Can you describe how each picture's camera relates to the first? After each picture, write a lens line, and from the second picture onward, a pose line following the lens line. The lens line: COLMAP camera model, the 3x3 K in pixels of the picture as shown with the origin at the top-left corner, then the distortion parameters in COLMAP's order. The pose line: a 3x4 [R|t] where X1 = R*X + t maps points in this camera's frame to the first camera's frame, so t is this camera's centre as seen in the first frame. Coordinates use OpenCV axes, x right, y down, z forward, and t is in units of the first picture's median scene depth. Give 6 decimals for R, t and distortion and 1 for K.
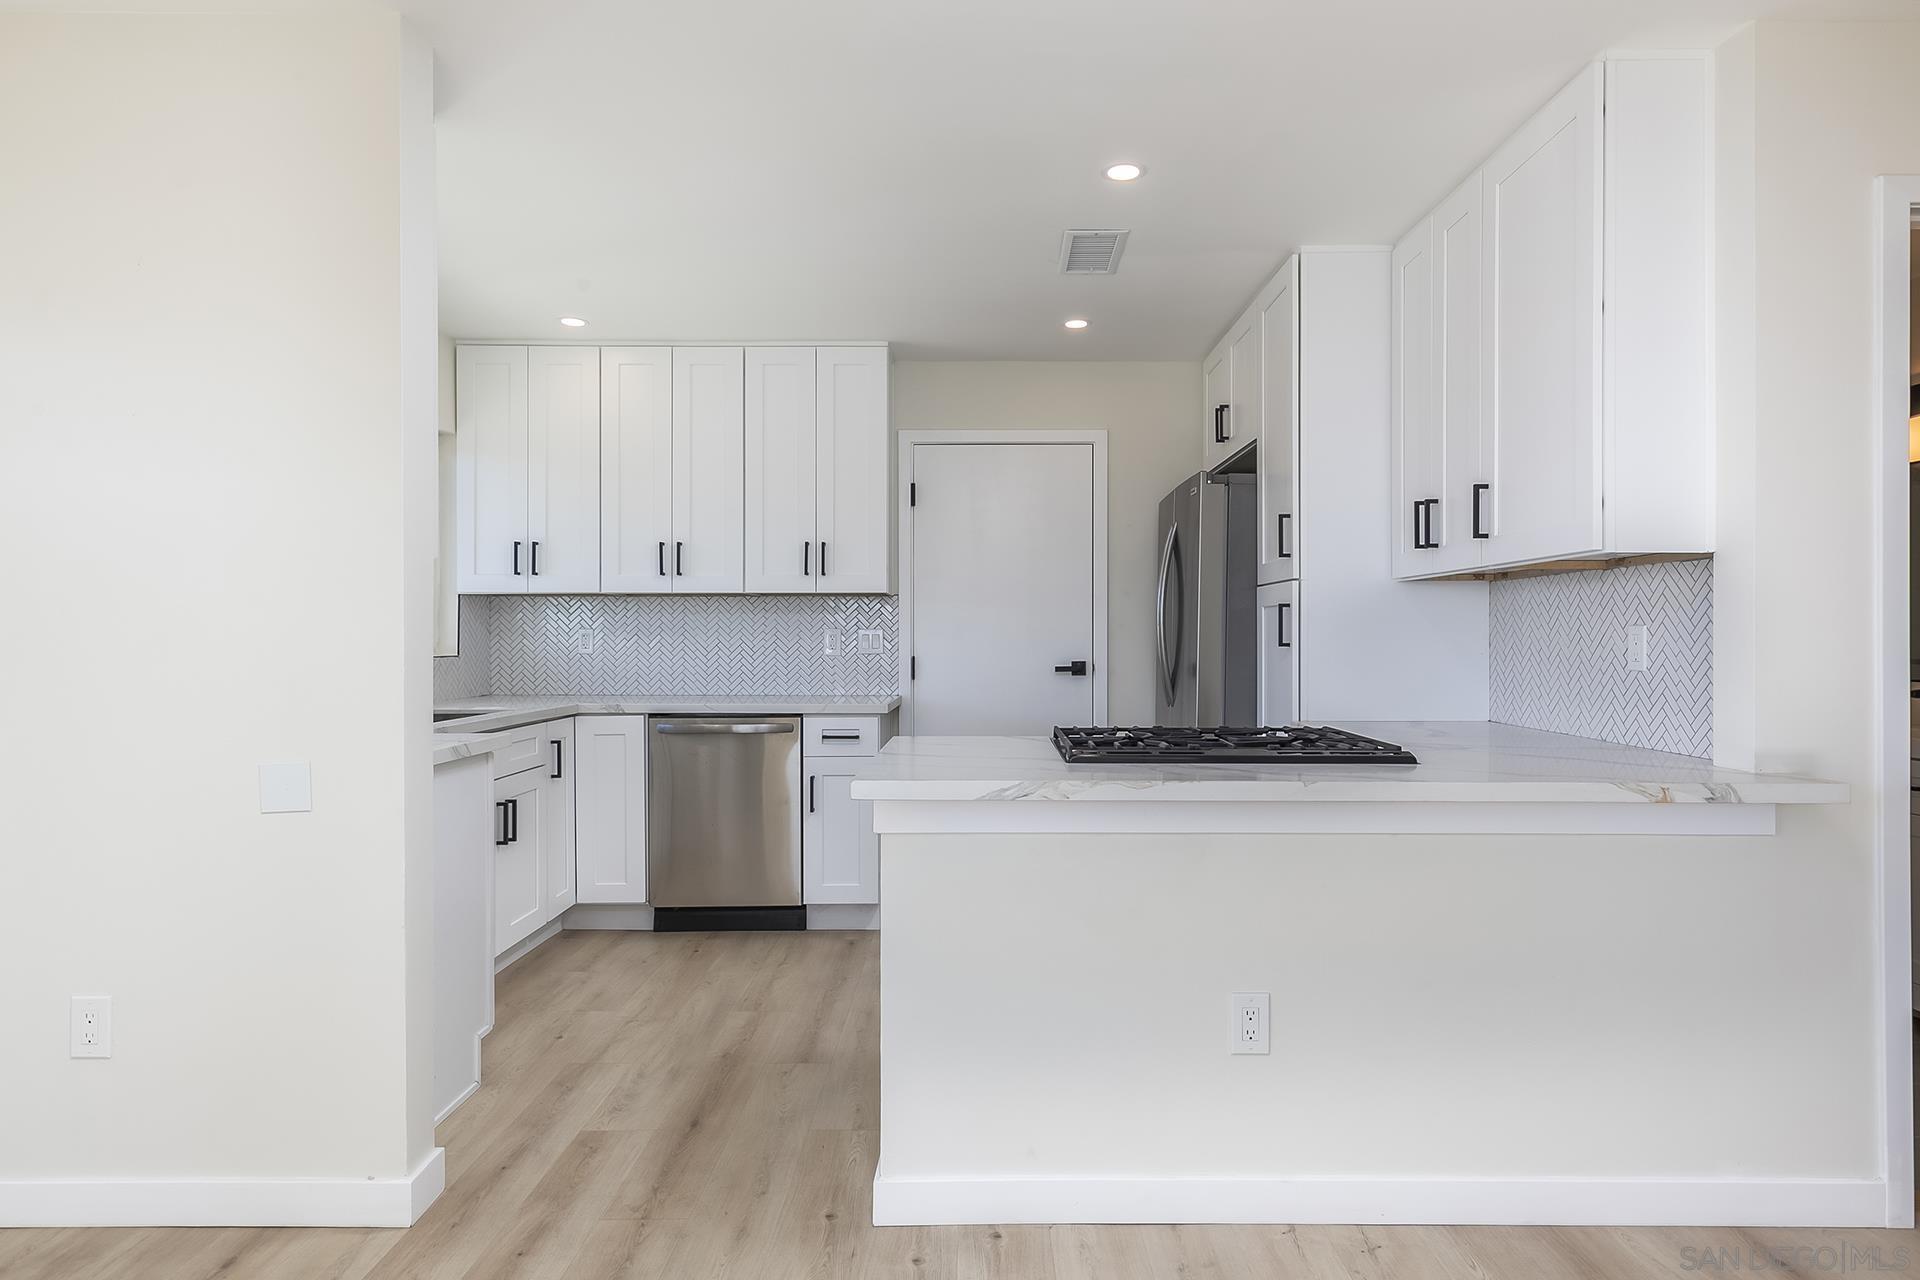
lens RADIAL K [[1089.2, 0, 969.1], [0, 1089.2, 637.1], [0, 0, 1]] dist [0.008265, -0.000800]
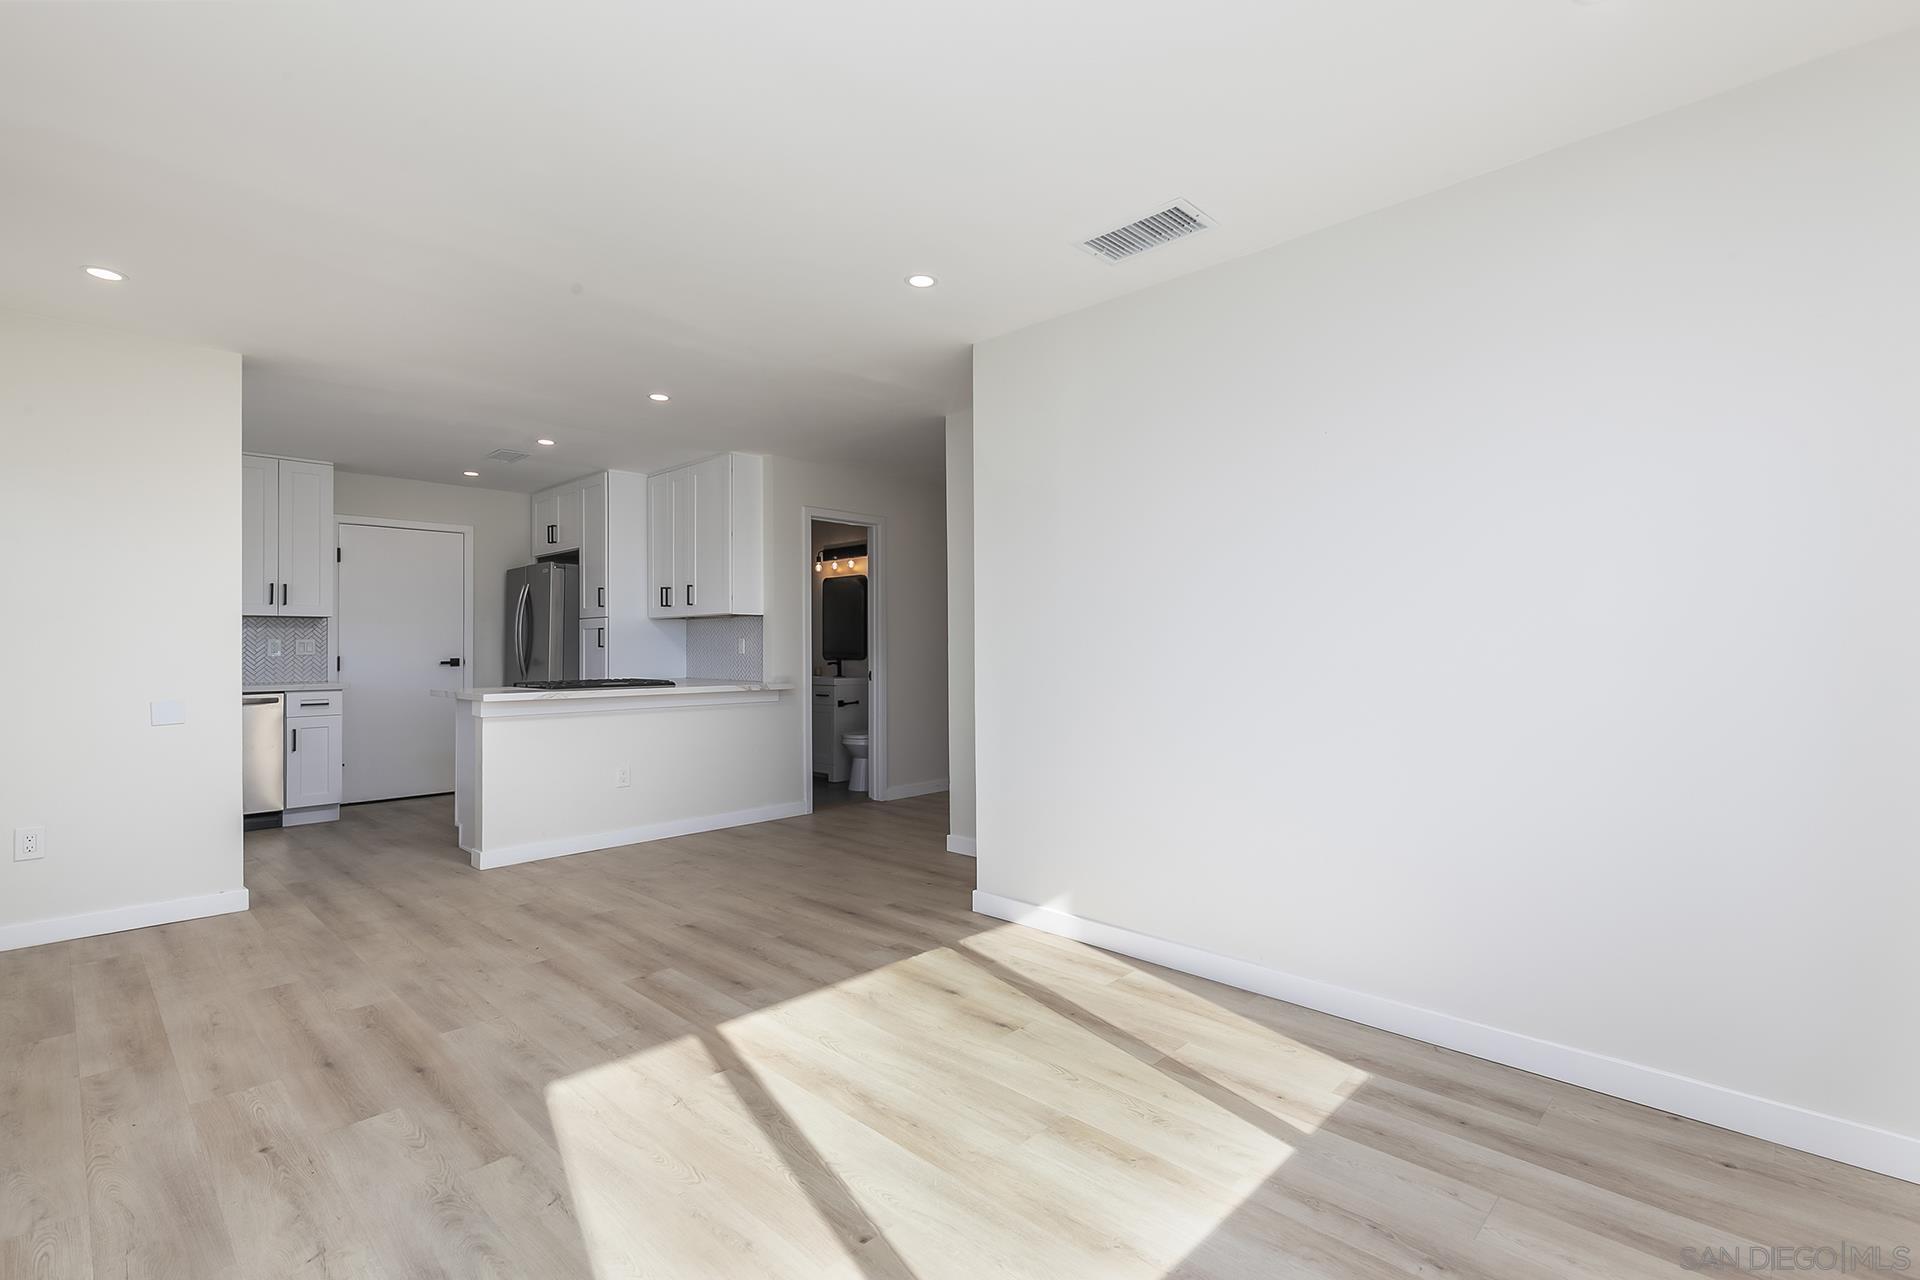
lens RADIAL K [[882.7, 0, 968.4], [0, 882.7, 639.1], [0, 0, 1]] dist [0.009572, -0.000950]
pose [[0.685500, 0.006497, 0.728044, -0.418011], [0.004943, 0.999896, -0.013577, 0.016515], [-0.728056, 0.012906, 0.685396, -0.640539]]
